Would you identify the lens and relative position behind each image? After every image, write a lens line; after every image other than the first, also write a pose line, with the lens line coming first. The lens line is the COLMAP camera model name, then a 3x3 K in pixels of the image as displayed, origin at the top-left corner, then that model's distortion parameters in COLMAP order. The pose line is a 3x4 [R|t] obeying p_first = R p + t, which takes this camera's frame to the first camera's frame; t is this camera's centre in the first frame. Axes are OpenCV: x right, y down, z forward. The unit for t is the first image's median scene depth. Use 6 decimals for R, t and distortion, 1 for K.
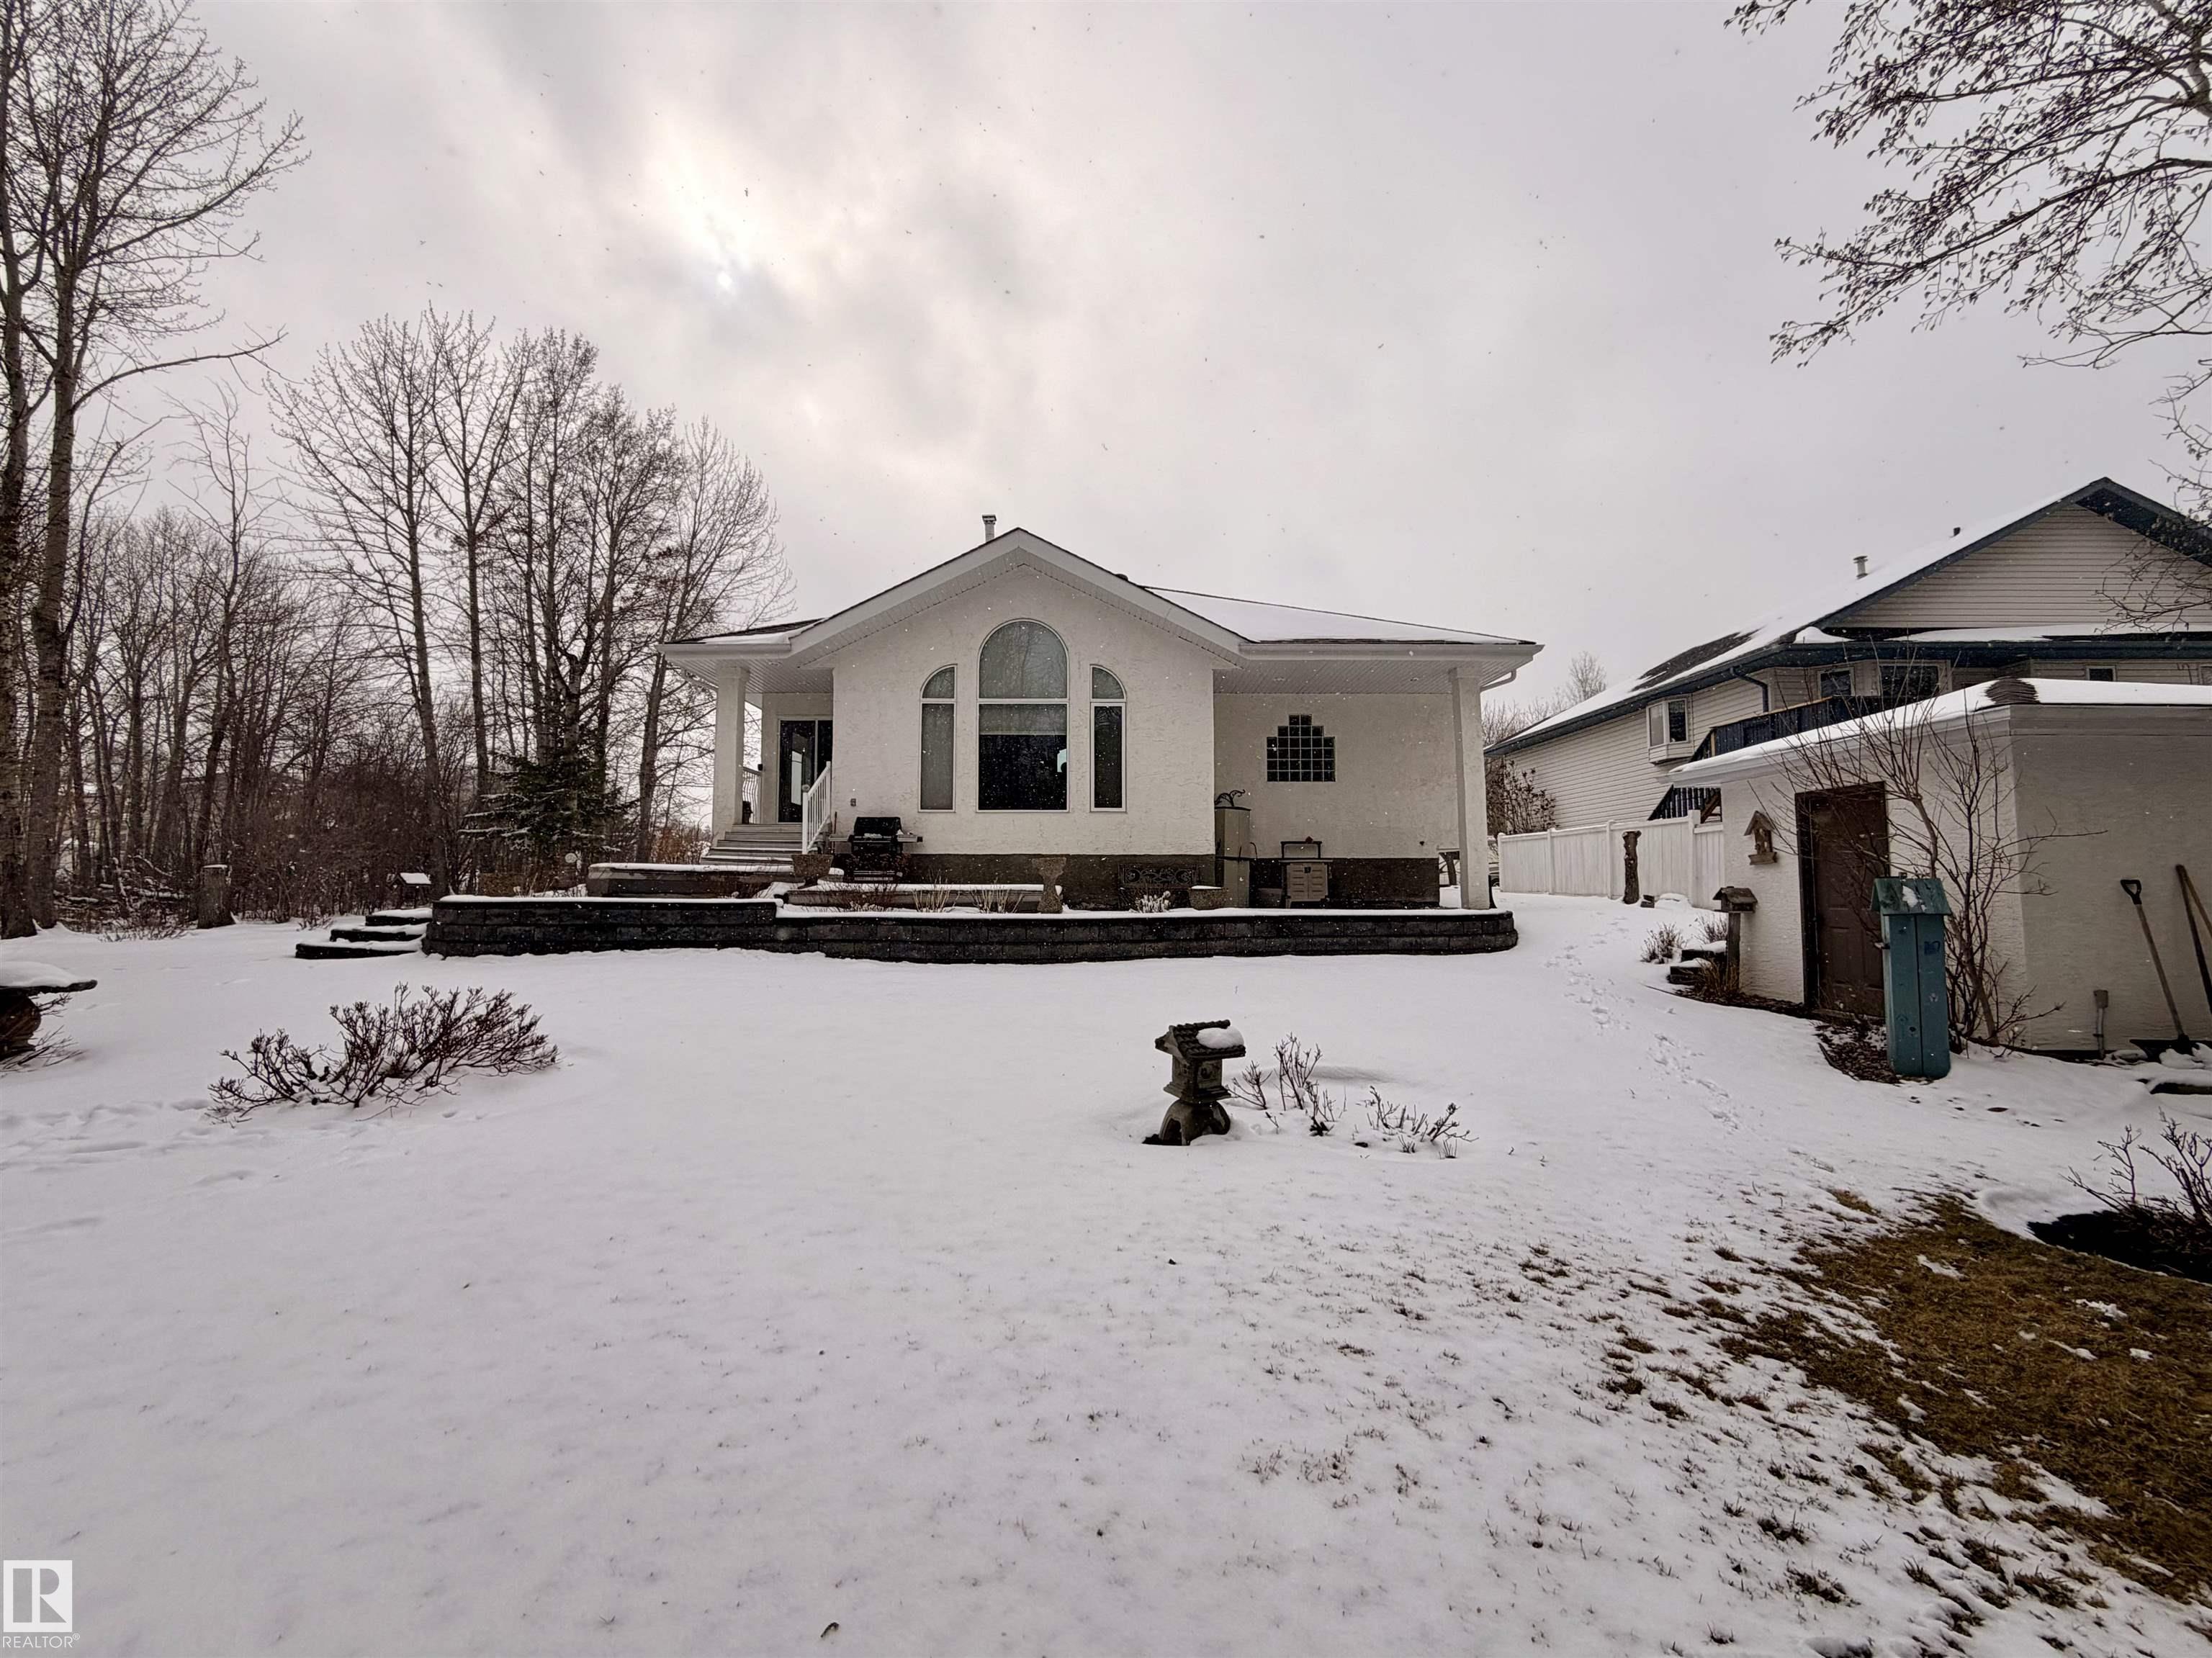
lens RADIAL K [[903.7, 0, 1100.3], [0, 903.7, 827.9], [0, 0, 1]] dist [-0.000606, -0.000099]
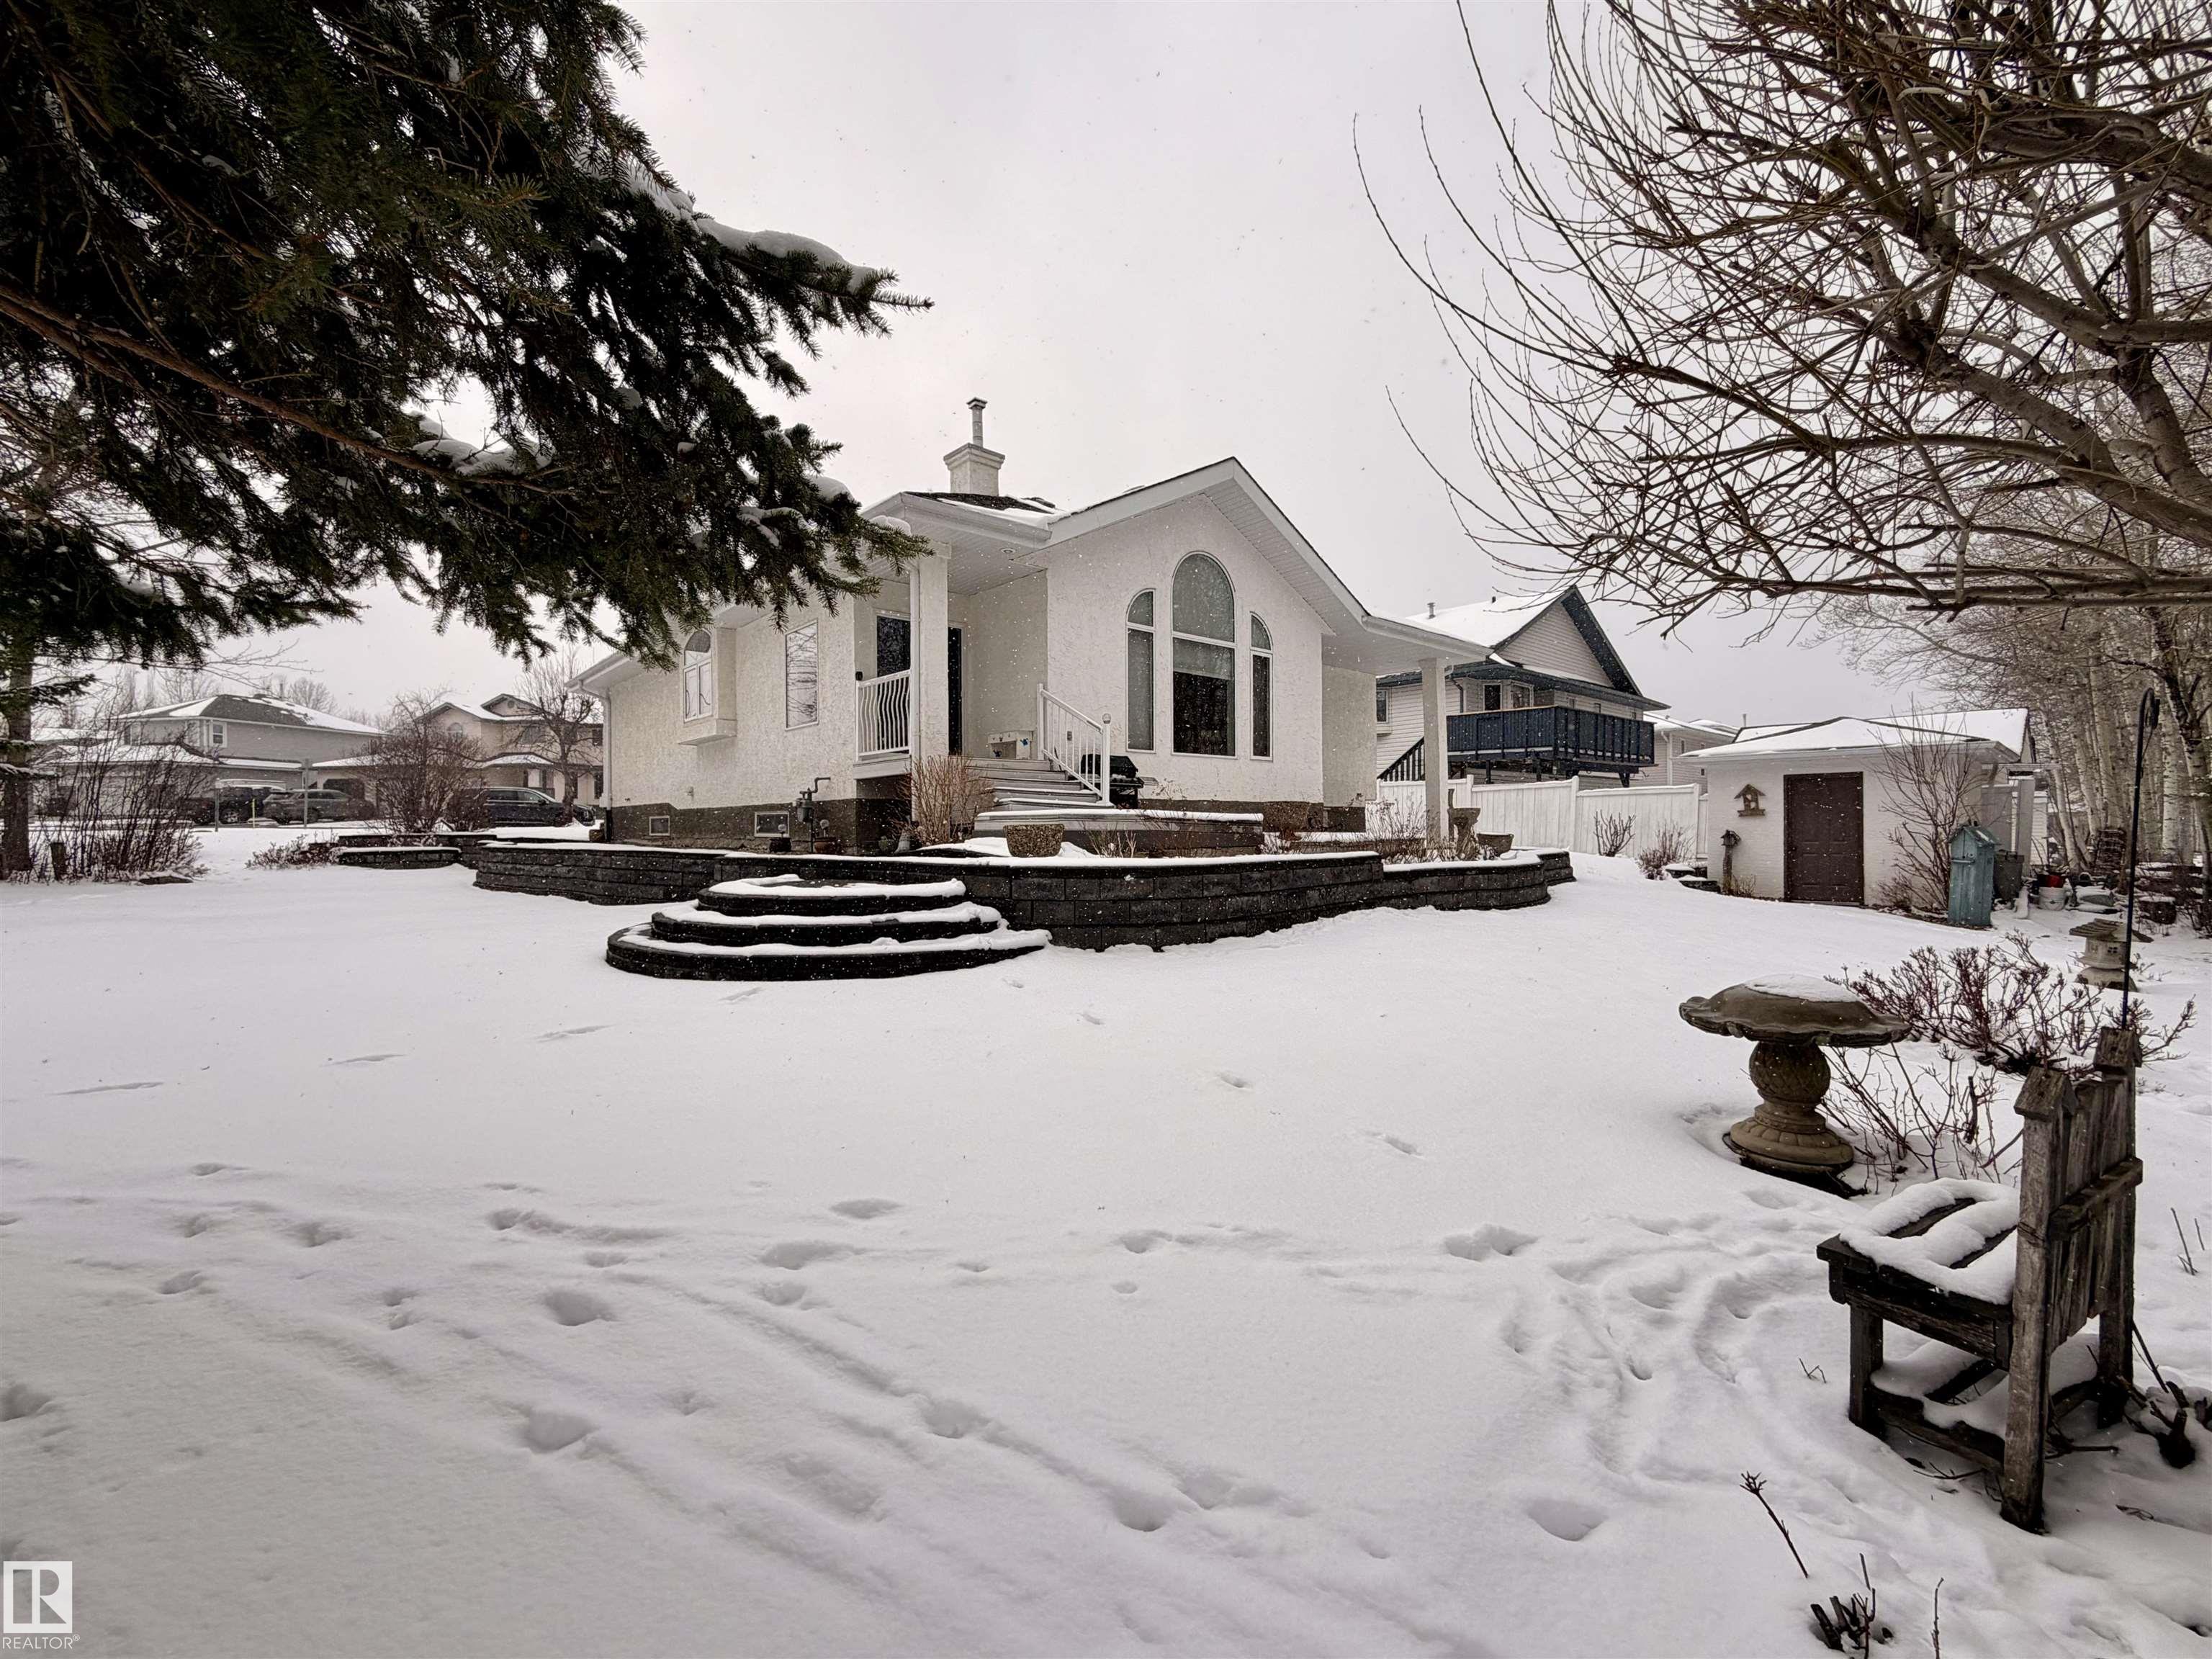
lens RADIAL K [[903.8, 0, 1100.3], [0, 903.8, 828.4], [0, 0, 1]] dist [-0.000606, -0.000099]
pose [[0.751880, -0.006822, 0.659265, -0.801770], [-0.036798, 0.997953, 0.052295, 0.012454], [-0.658272, -0.063579, 0.750090, 0.345190]]
